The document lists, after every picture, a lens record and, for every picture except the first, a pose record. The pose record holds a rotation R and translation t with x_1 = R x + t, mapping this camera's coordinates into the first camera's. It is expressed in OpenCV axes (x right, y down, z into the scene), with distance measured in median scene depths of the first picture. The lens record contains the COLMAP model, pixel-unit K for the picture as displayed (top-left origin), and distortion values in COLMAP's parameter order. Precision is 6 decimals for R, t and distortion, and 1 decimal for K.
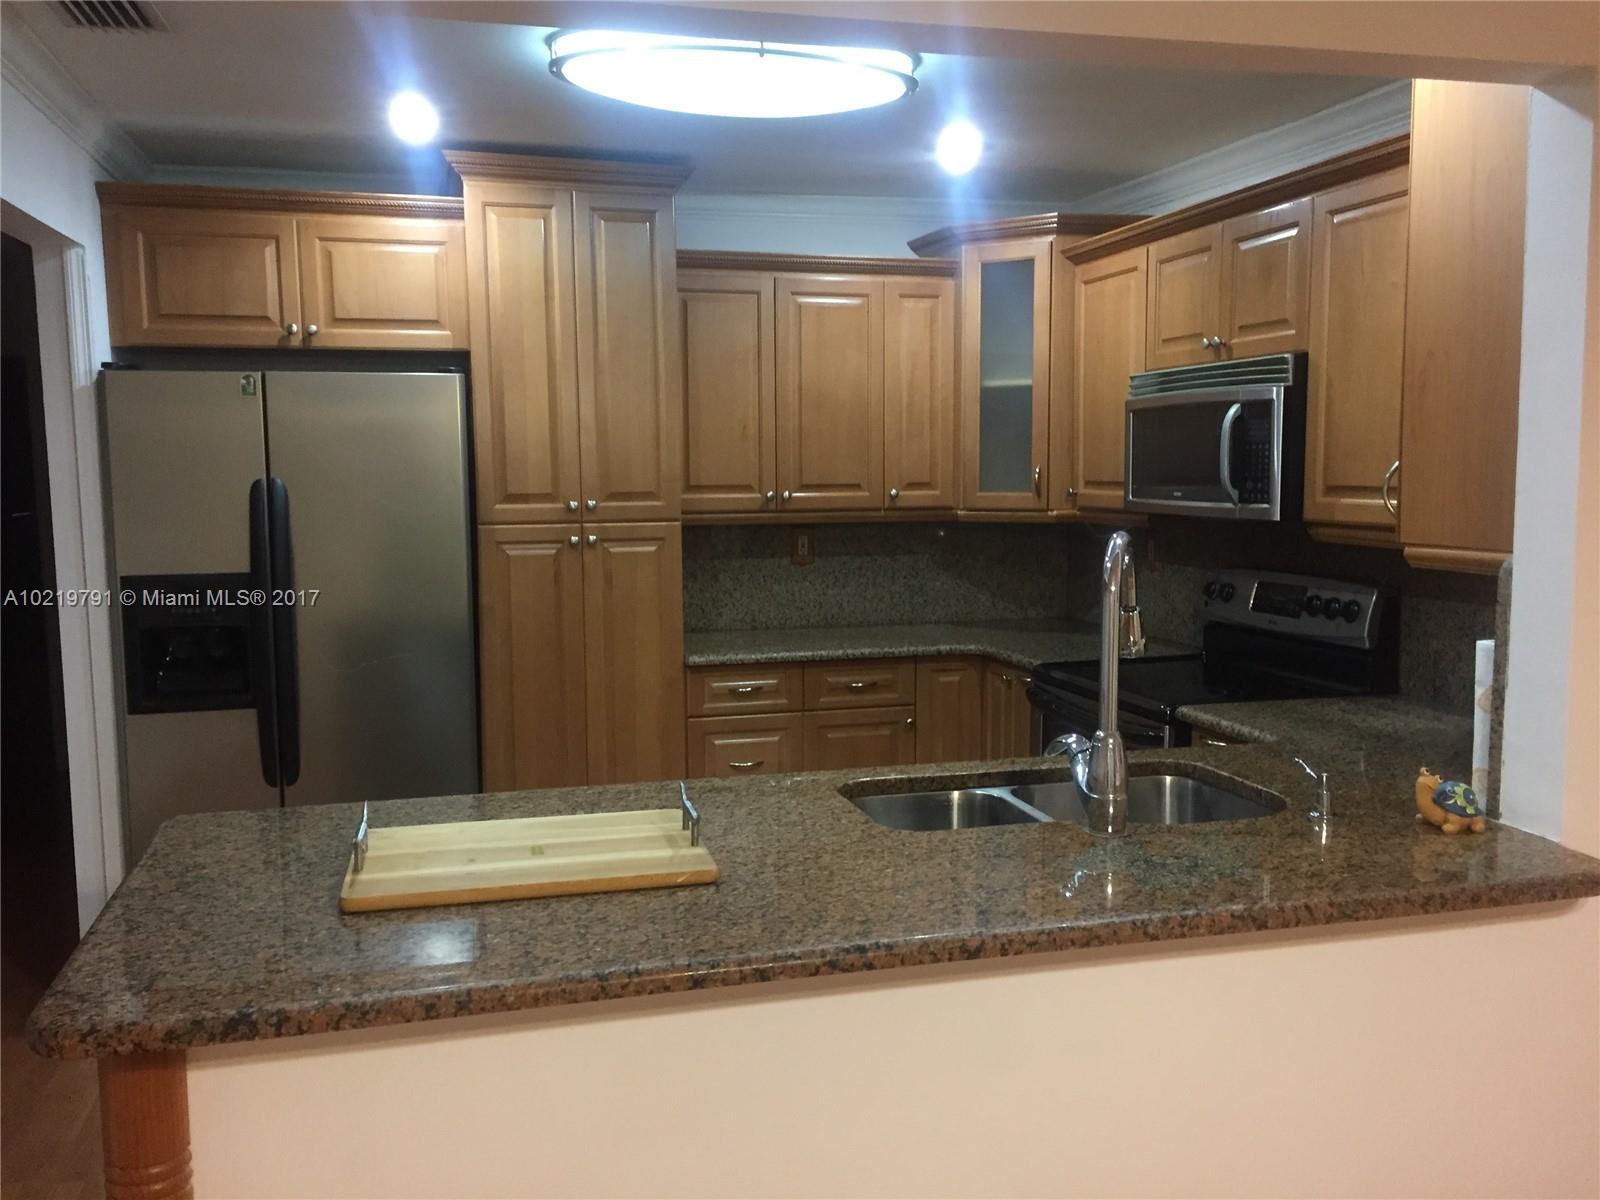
lens RADIAL K [[1378.7, 0, 798.5], [0, 1378.7, 599.0], [0, 0, 1]] dist [0.074184, -0.079186]
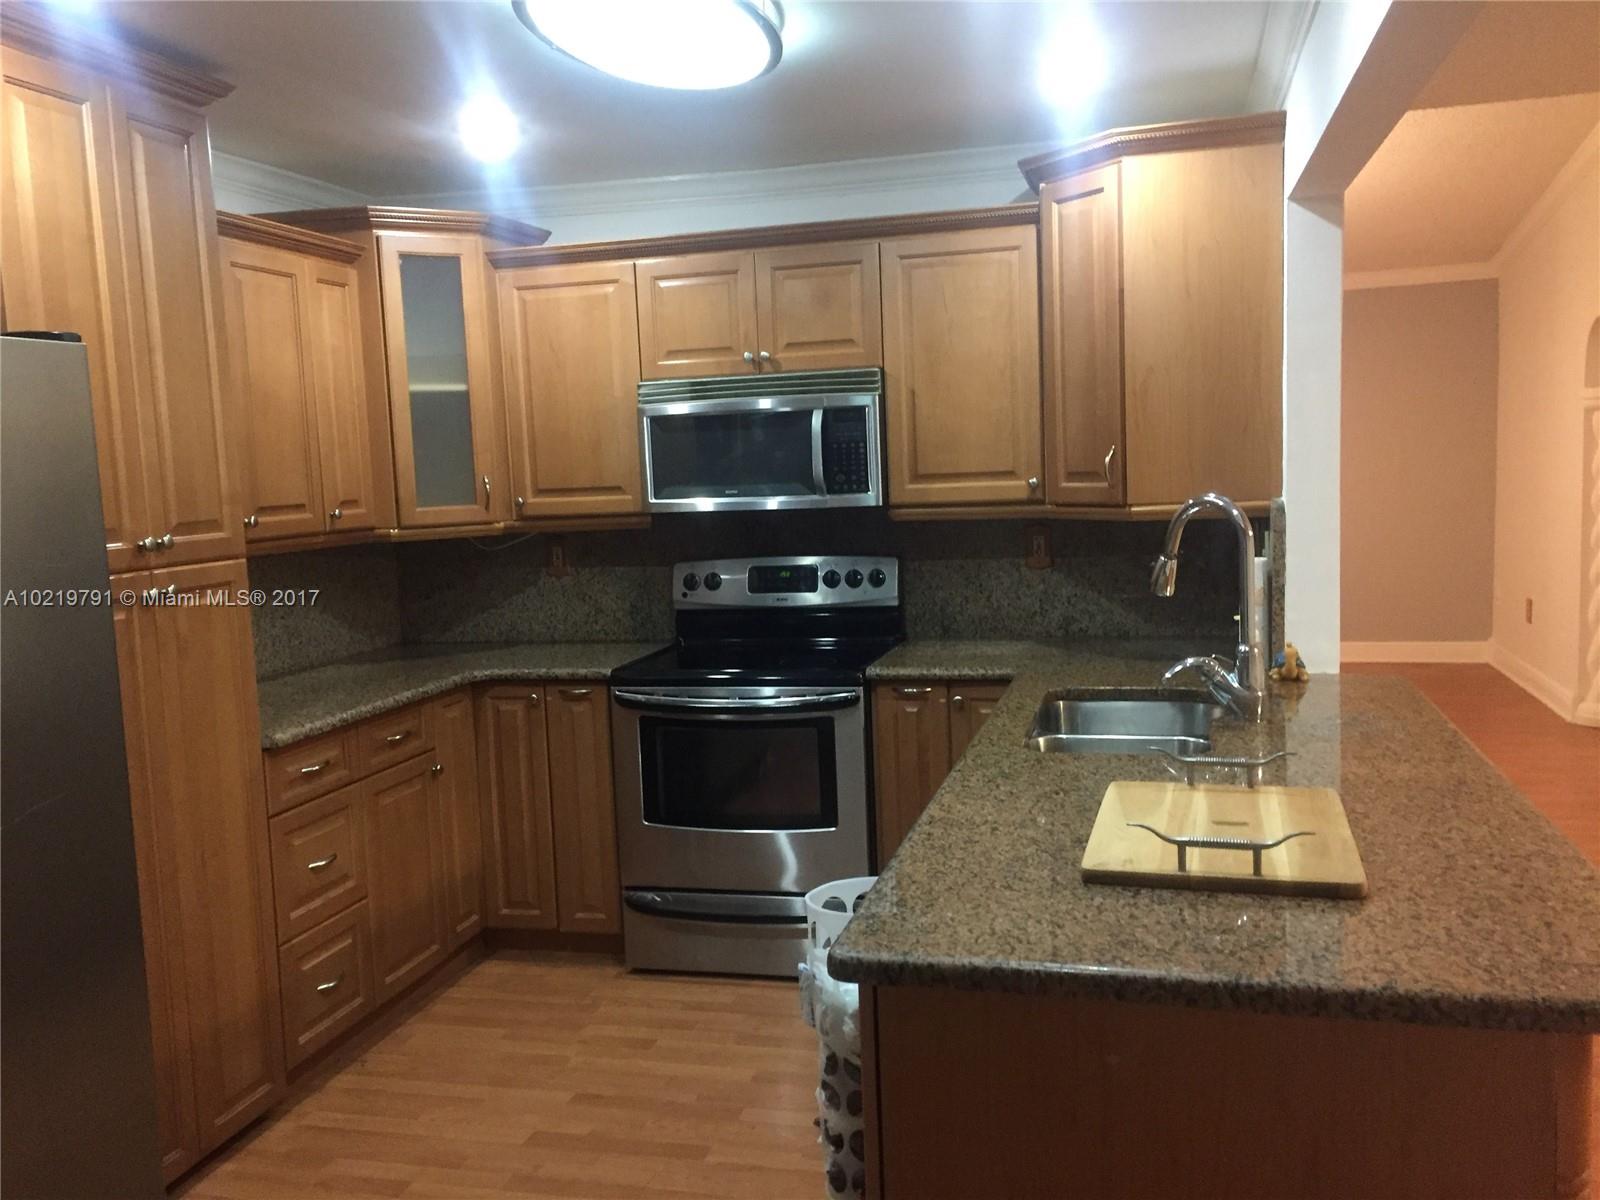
lens RADIAL K [[1378.7, 0, 800.8], [0, 1378.7, 598.1], [0, 0, 1]] dist [0.074184, -0.079186]
pose [[0.498488, -0.102068, 0.860867, -0.556772], [0.124410, 0.991188, 0.045480, -0.030135], [-0.857923, 0.084430, 0.506793, 0.347195]]
